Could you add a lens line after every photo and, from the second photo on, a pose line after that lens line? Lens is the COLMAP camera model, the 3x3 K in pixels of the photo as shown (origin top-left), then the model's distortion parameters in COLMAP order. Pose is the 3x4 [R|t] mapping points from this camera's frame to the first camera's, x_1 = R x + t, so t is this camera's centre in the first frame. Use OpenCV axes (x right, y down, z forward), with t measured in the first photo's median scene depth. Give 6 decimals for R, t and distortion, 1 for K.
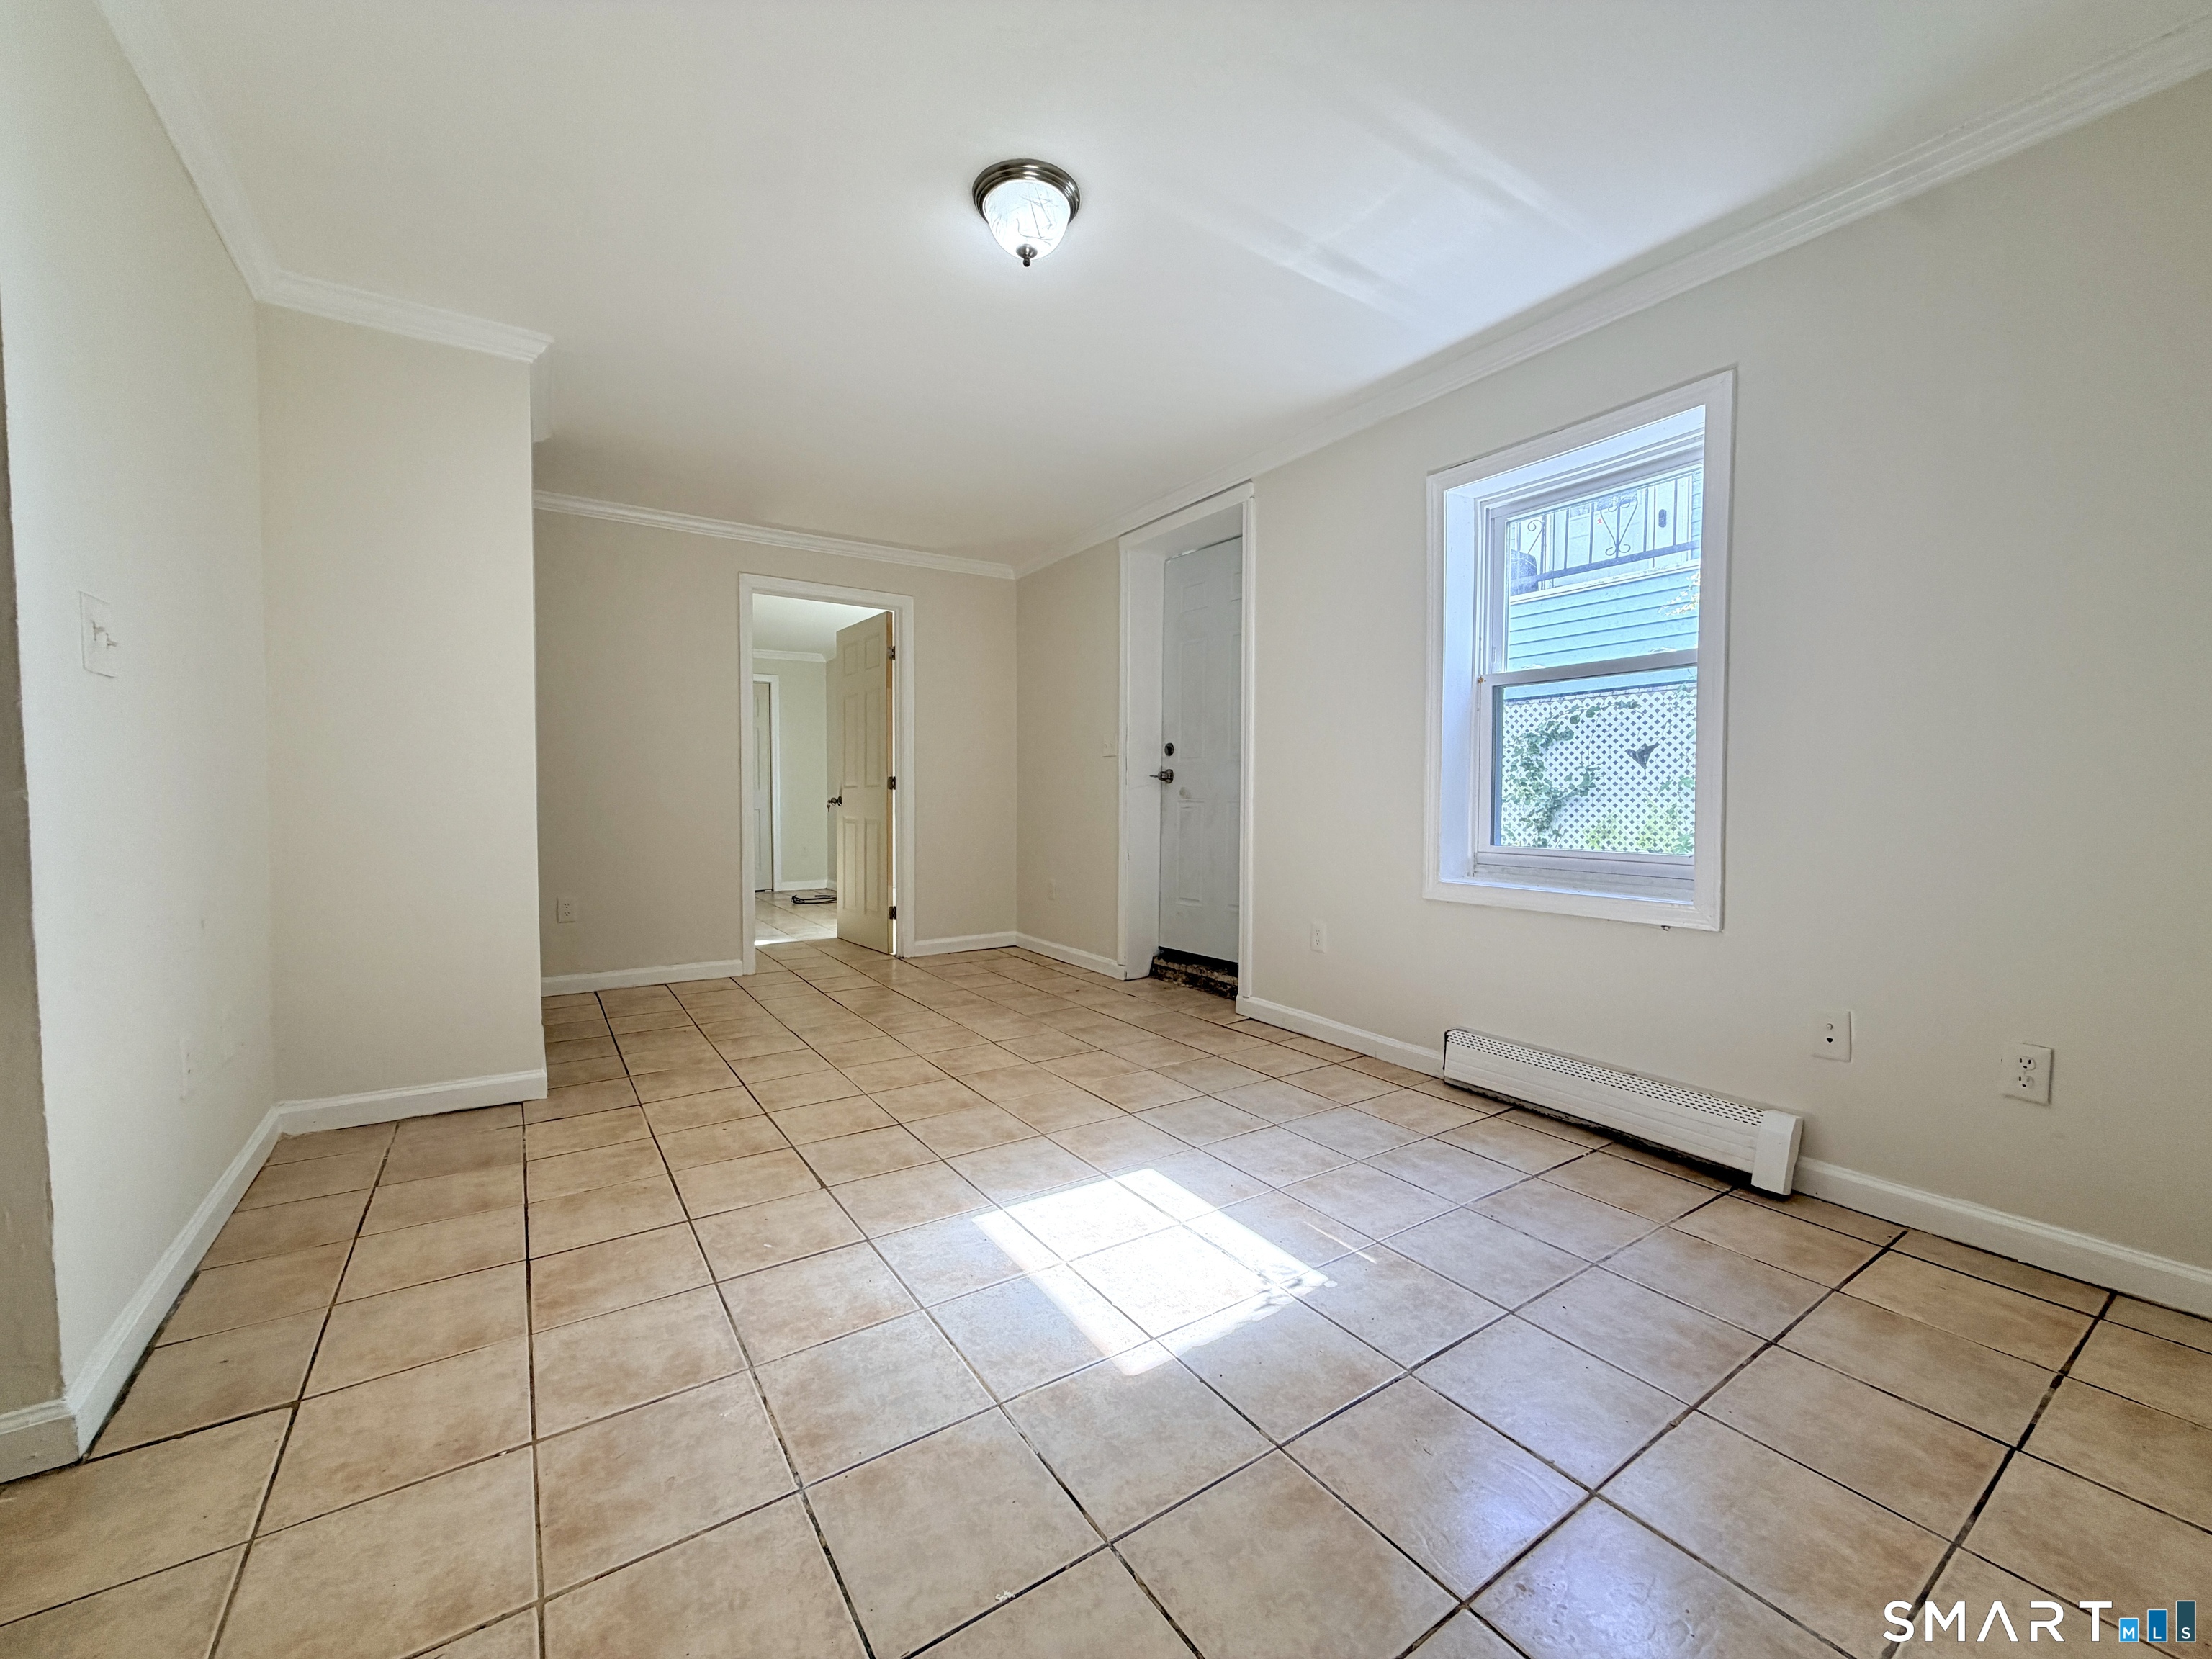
lens RADIAL K [[842.2, 0, 1039.8], [0, 842.2, 823.1], [0, 0, 1]] dist [-0.001471, 0.000010]
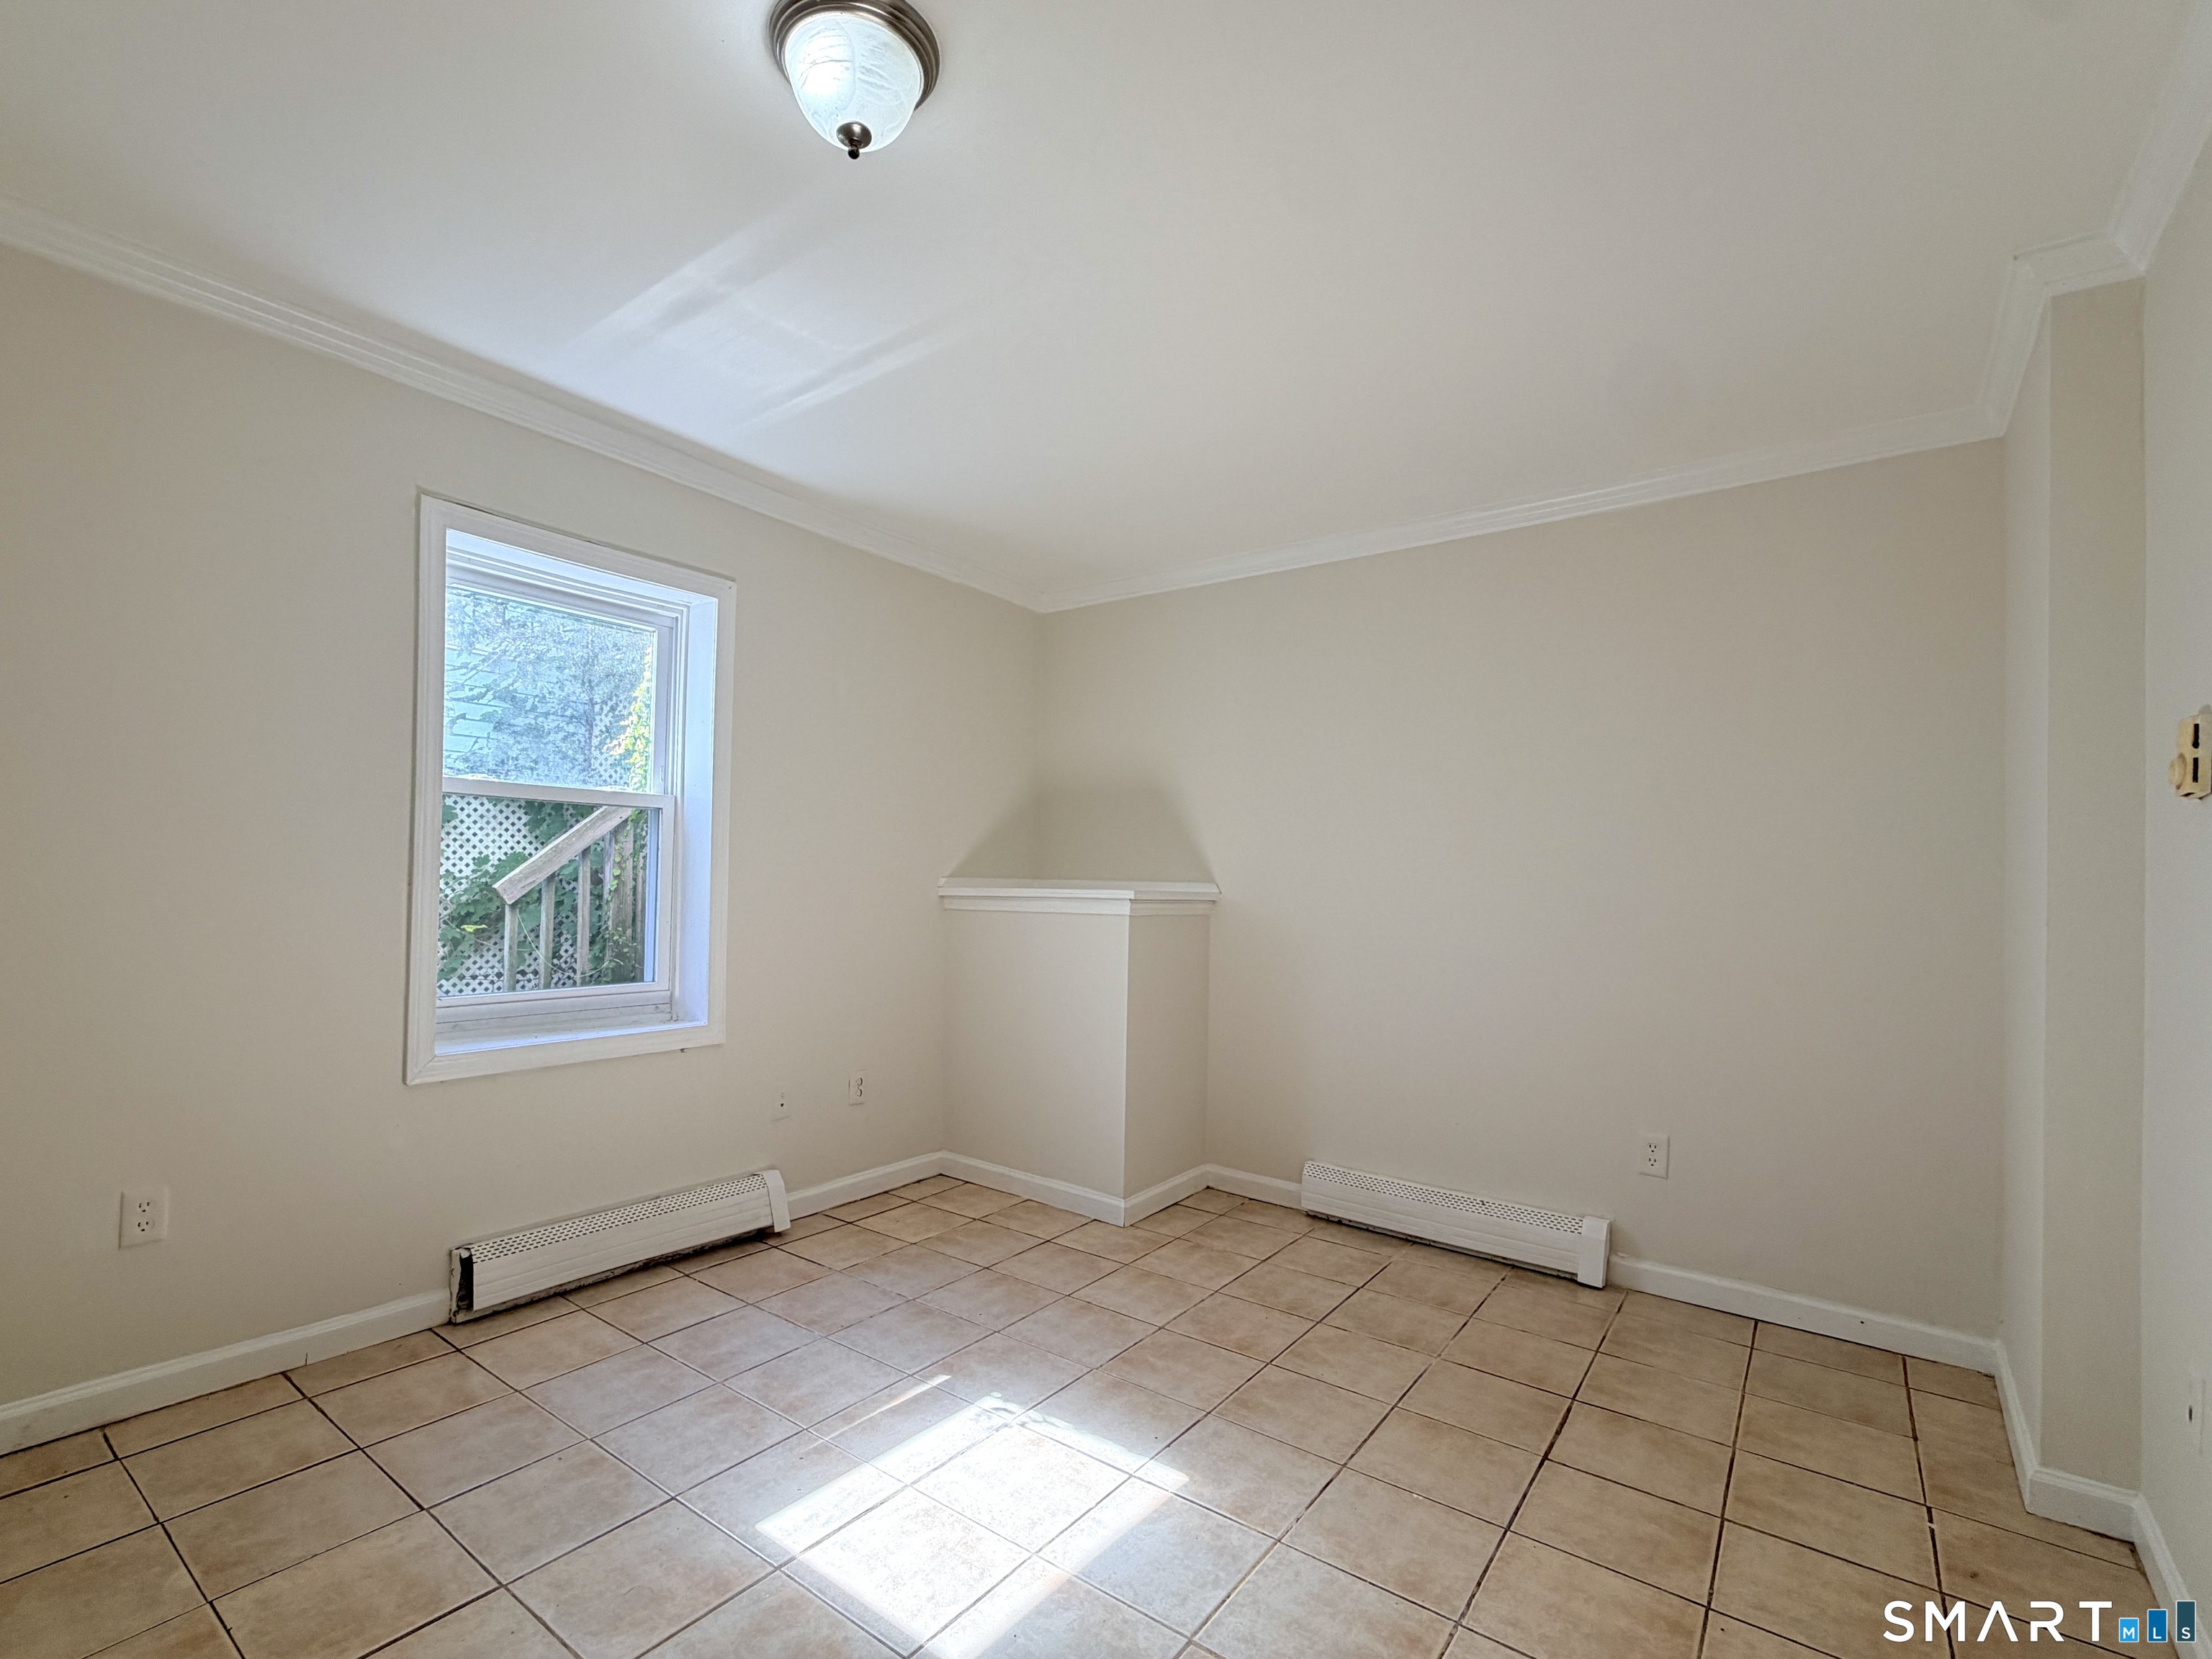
lens RADIAL K [[983.0, 0, 1122.1], [0, 983.0, 864.6], [0, 0, 1]] dist [0.000155, 0.000070]
pose [[-0.377038, 0.005236, 0.926183, -0.753406], [0.007636, 0.999968, -0.002544, -0.125858], [-0.926166, 0.006113, -0.377066, 1.074213]]
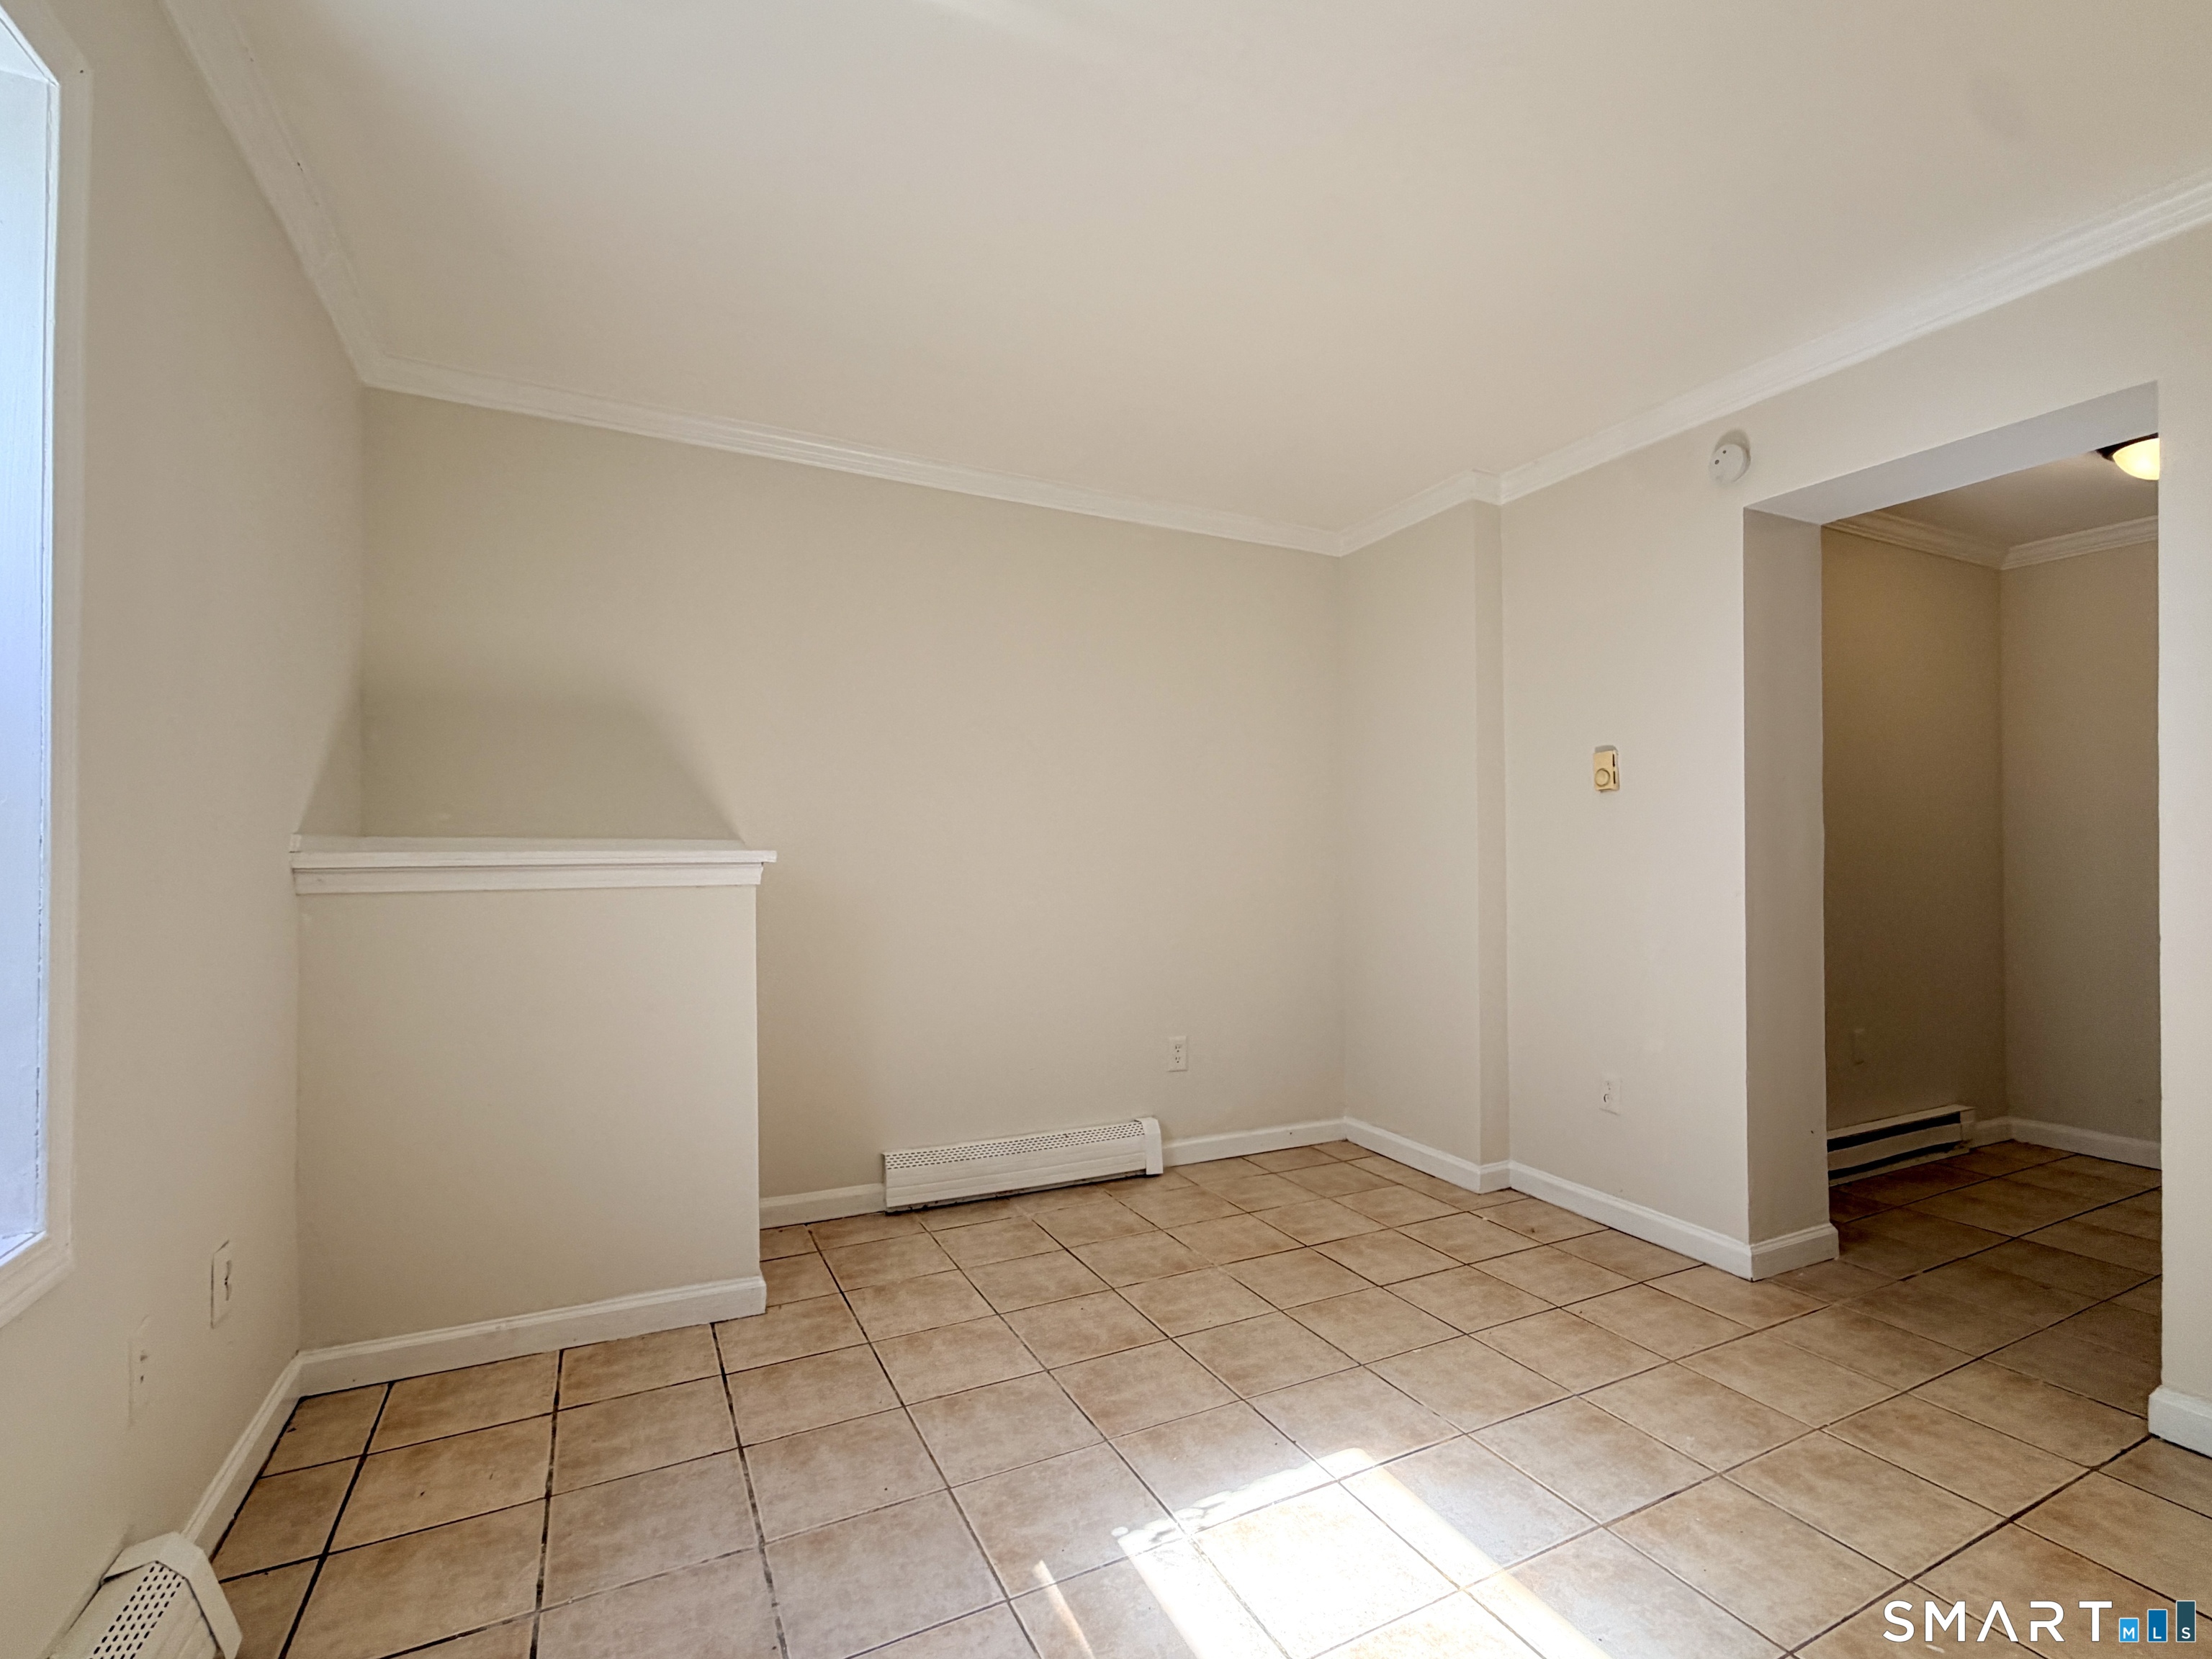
lens RADIAL K [[972.4, 0, 1095.4], [0, 972.4, 842.8], [0, 0, 1]] dist [0.000287, -0.000087]
pose [[-0.994857, -0.006065, 0.101105, 0.223258], [-0.003699, 0.999715, 0.023568, -0.125601], [-0.101219, 0.023073, -0.994597, 1.563786]]
